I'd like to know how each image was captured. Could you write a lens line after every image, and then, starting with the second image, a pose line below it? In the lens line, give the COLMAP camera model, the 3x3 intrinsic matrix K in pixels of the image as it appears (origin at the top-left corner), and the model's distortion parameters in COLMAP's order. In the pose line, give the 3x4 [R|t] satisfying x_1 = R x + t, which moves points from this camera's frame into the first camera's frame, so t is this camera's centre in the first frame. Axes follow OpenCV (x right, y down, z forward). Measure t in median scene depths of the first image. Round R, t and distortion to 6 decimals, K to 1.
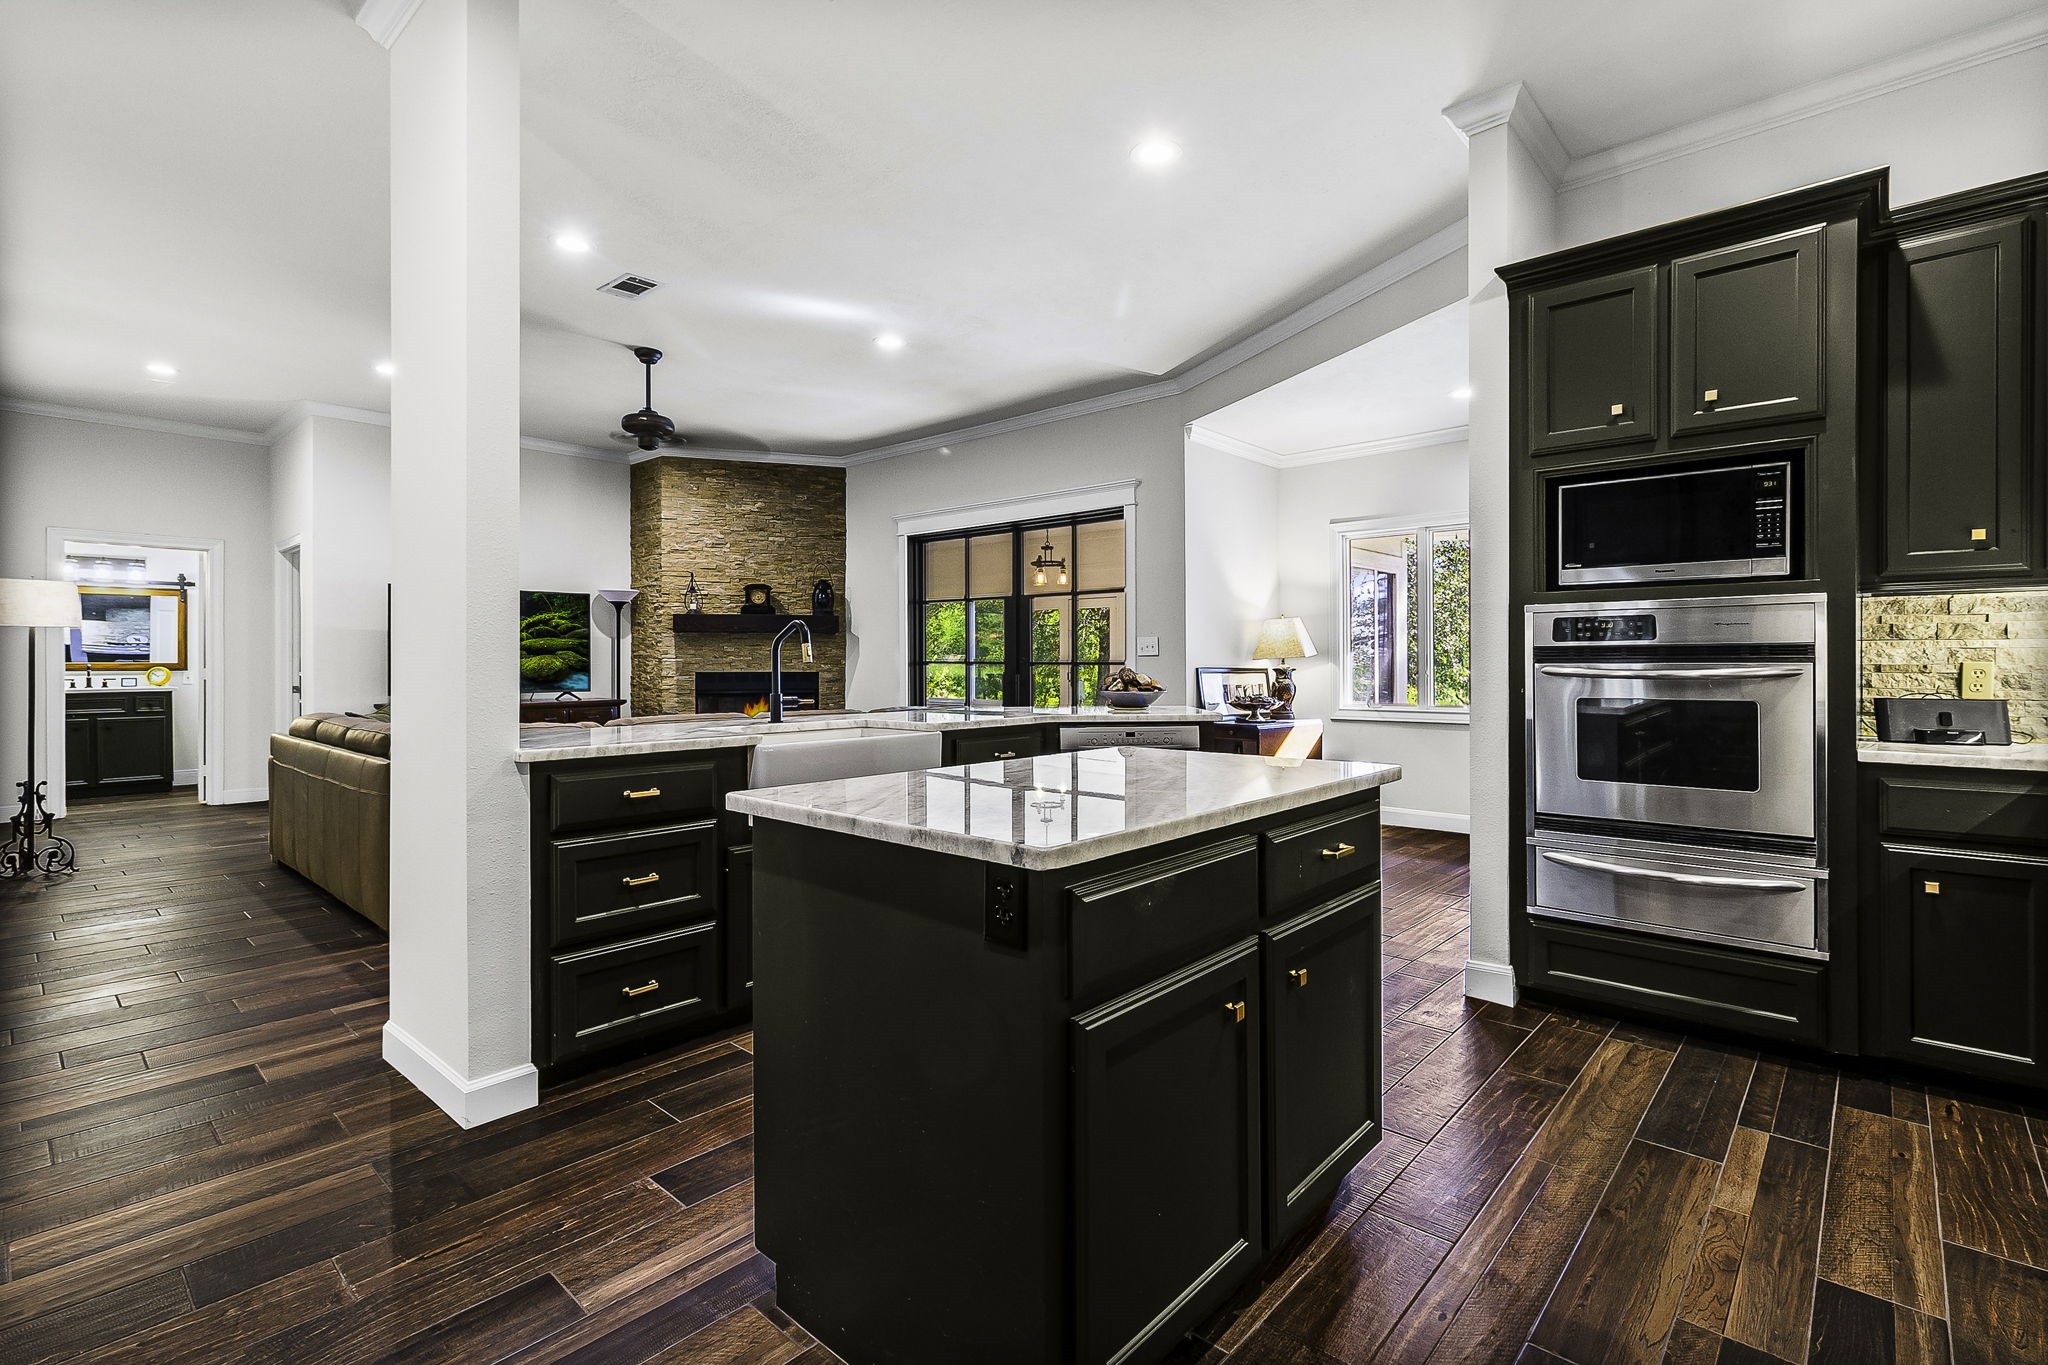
lens RADIAL K [[945.1, 0, 1033.0], [0, 945.1, 661.4], [0, 0, 1]] dist [0.001929, 0.000267]
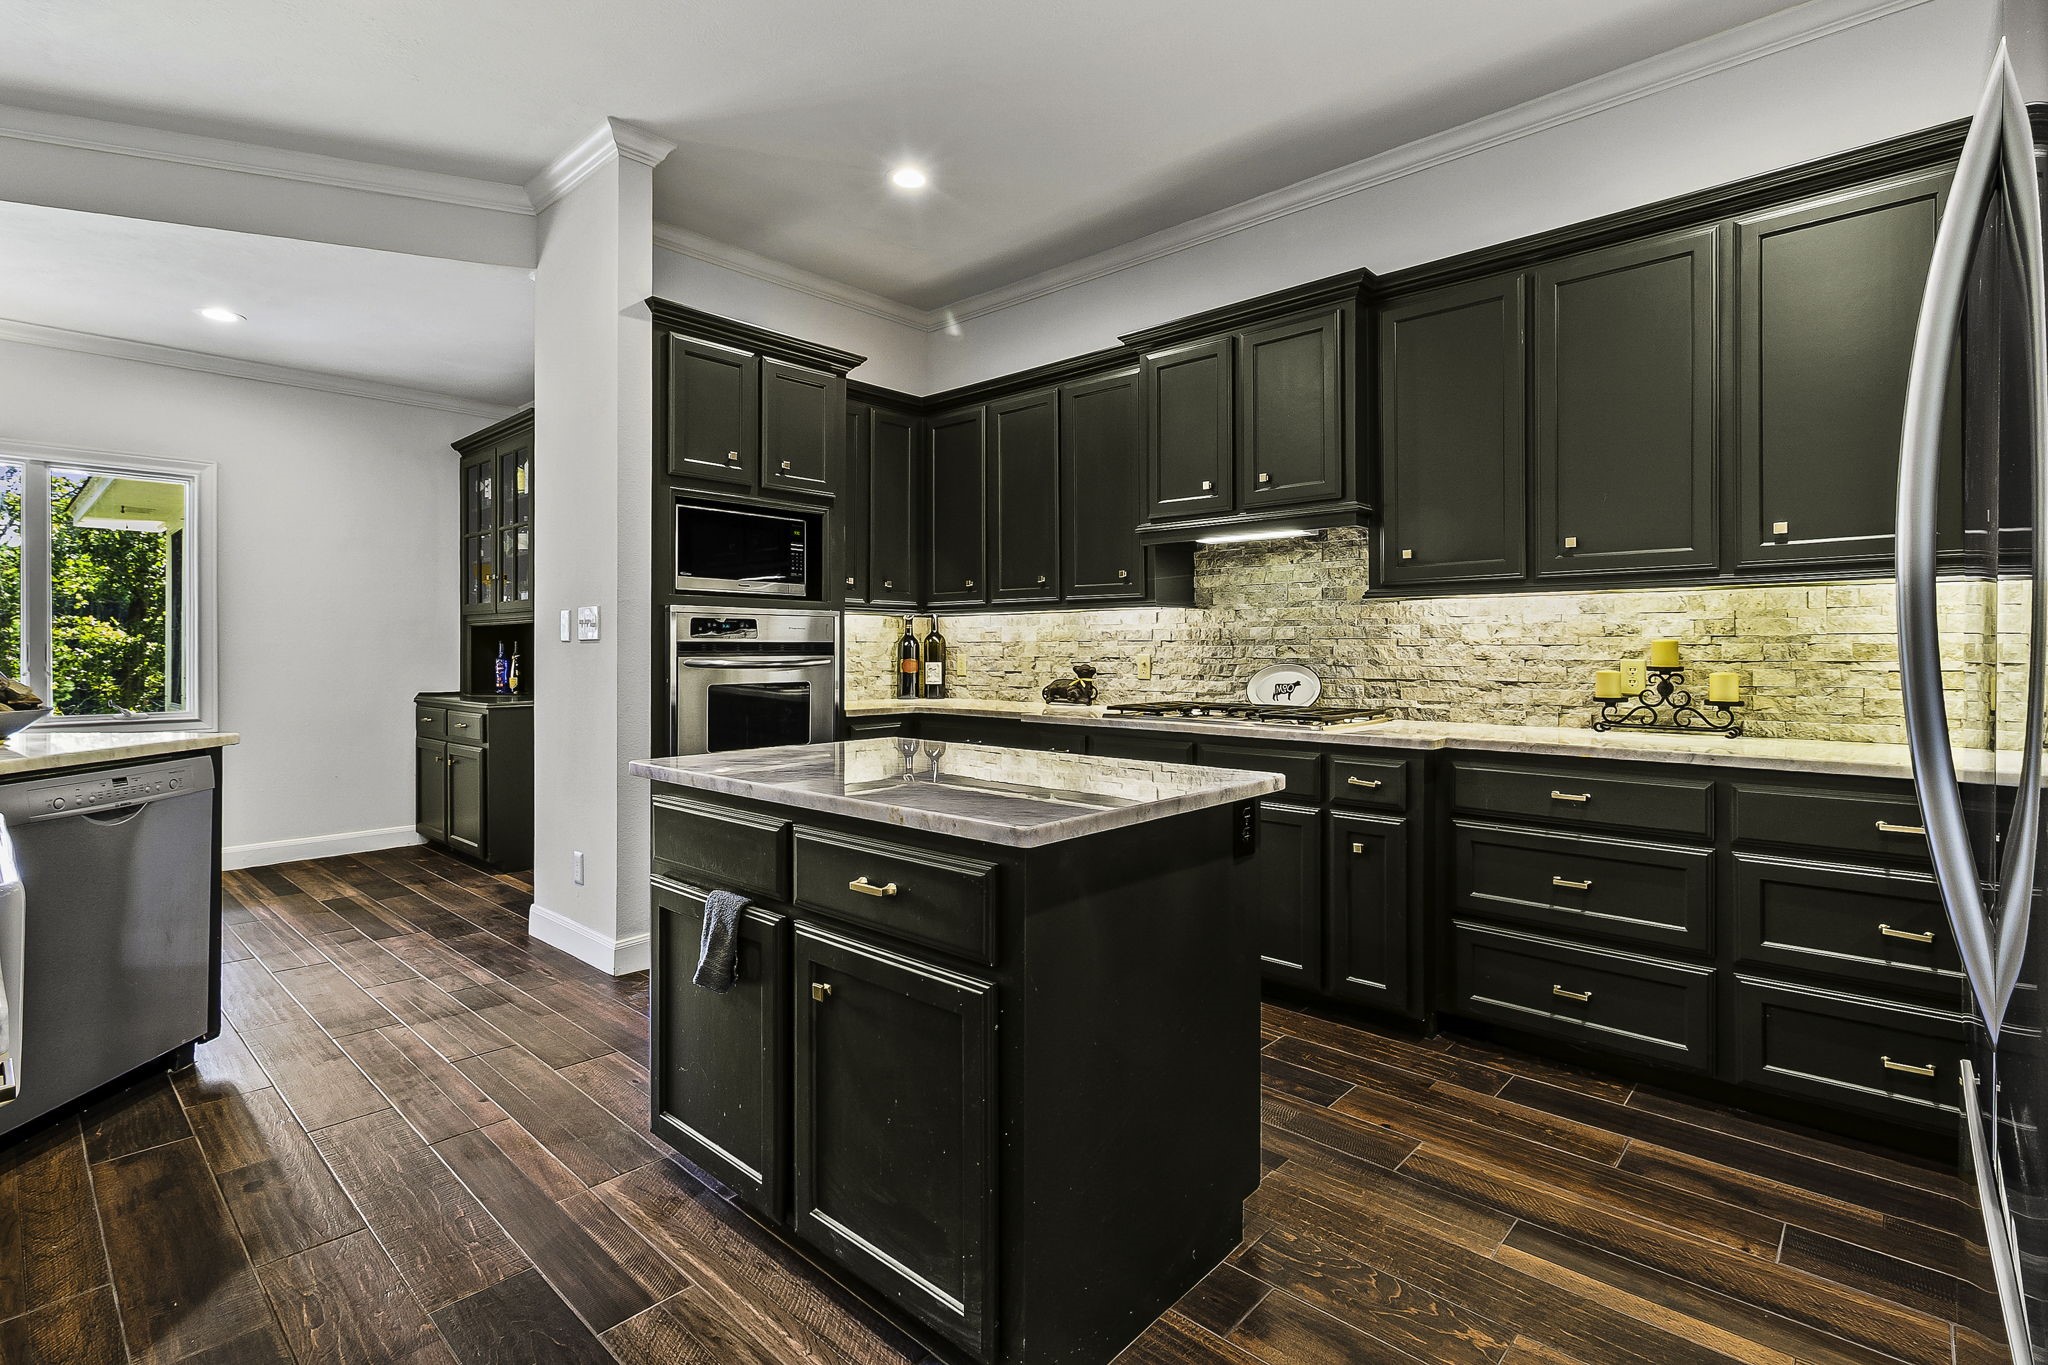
lens RADIAL K [[945.1, 0, 1041.7], [0, 945.1, 654.6], [0, 0, 1]] dist [0.001929, 0.000267]
pose [[0.003083, -0.001088, 0.999995, -0.612889], [0.002535, 0.999996, 0.001080, -0.000499], [-0.999992, 0.002532, 0.003086, 0.555060]]
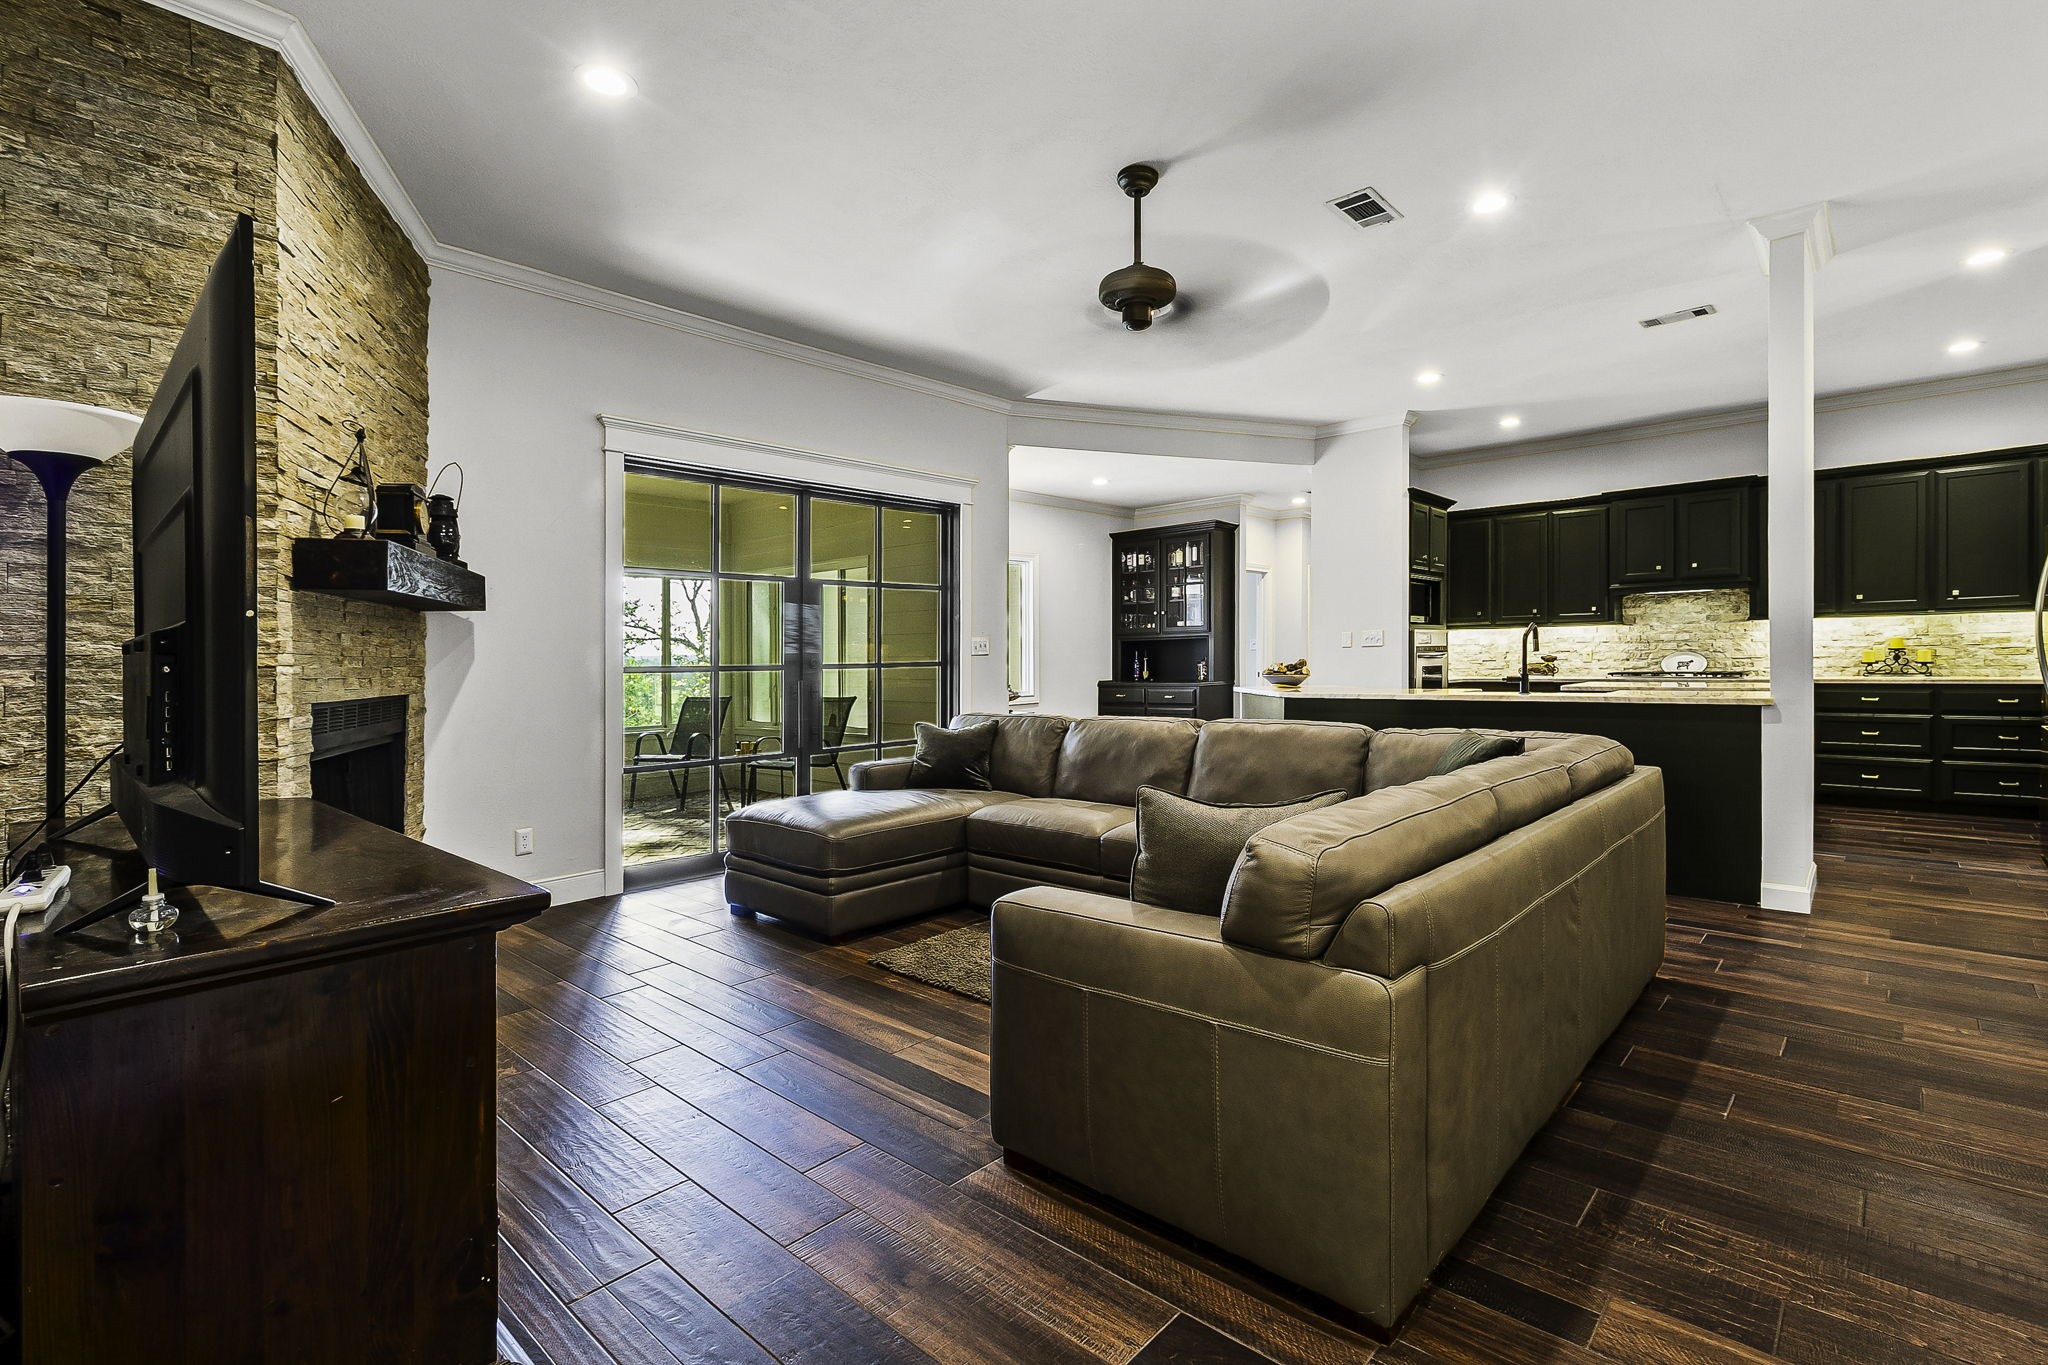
lens RADIAL K [[945.1, 0, 1030.3], [0, 945.1, 674.8], [0, 0, 1]] dist [0.001929, 0.000267]
pose [[0.013582, -0.015450, 0.999788, -1.955285], [0.020516, 0.999674, 0.015170, 0.001297], [-0.999697, 0.020306, 0.013894, 1.976817]]
